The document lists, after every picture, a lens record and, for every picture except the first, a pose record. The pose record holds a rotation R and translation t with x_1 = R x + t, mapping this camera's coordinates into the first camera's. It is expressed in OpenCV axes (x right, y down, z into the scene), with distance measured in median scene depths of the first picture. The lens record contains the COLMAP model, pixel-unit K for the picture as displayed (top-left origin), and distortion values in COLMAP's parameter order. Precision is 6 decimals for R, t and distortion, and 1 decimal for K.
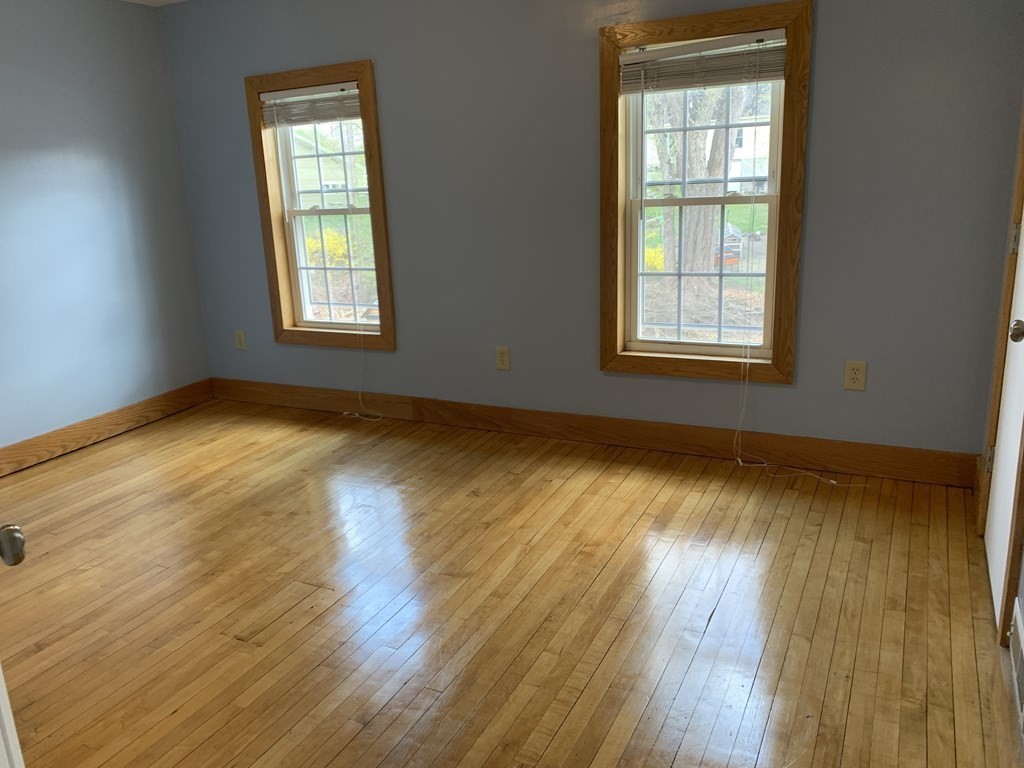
lens RADIAL K [[785.1, 0, 512.0], [0, 785.1, 384.0], [0, 0, 1]] dist [0.061681, -0.072566]
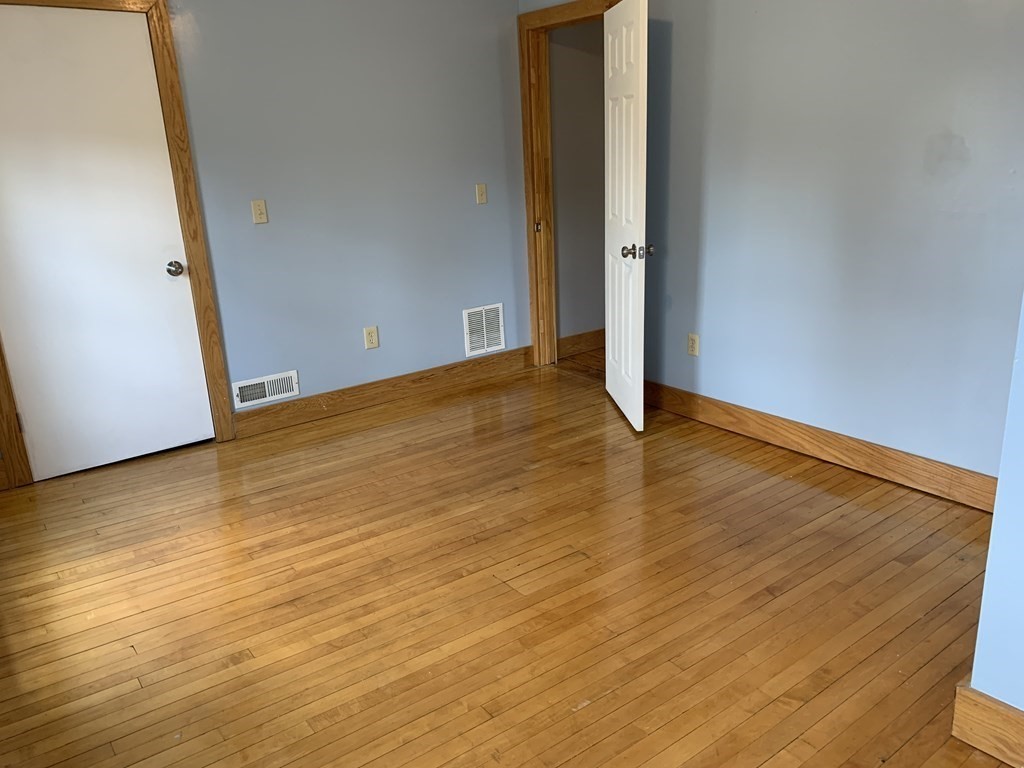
lens RADIAL K [[769.8, 0, 512.0], [0, 769.8, 384.0], [0, 0, 1]] dist [0.093574, -0.110452]
pose [[-0.897674, -0.047831, 0.438057, -0.477133], [0.192111, 0.852170, 0.486724, -0.301525], [-0.396579, 0.521075, -0.755782, 1.154414]]
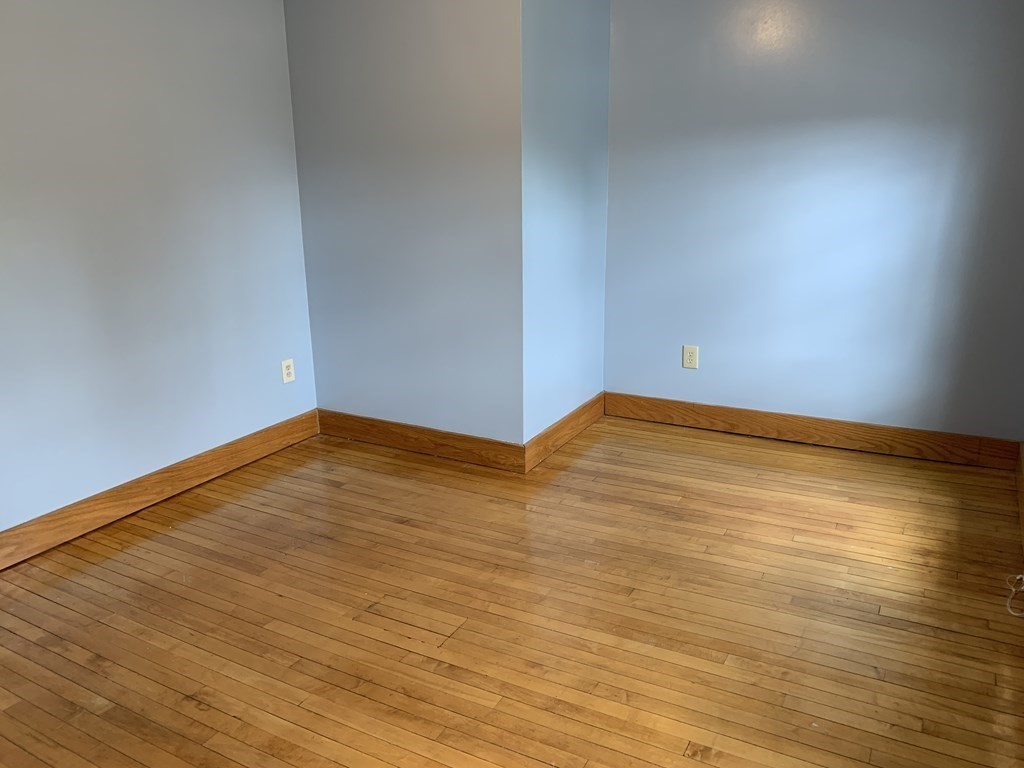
lens RADIAL K [[785.1, 0, 512.0], [0, 785.1, 384.0], [0, 0, 1]] dist [0.061681, -0.072566]
pose [[-0.047162, 0.326788, -0.943920, 0.371111], [-0.239883, 0.913613, 0.328281, -0.232827], [0.969656, 0.241913, 0.035303, 0.702247]]
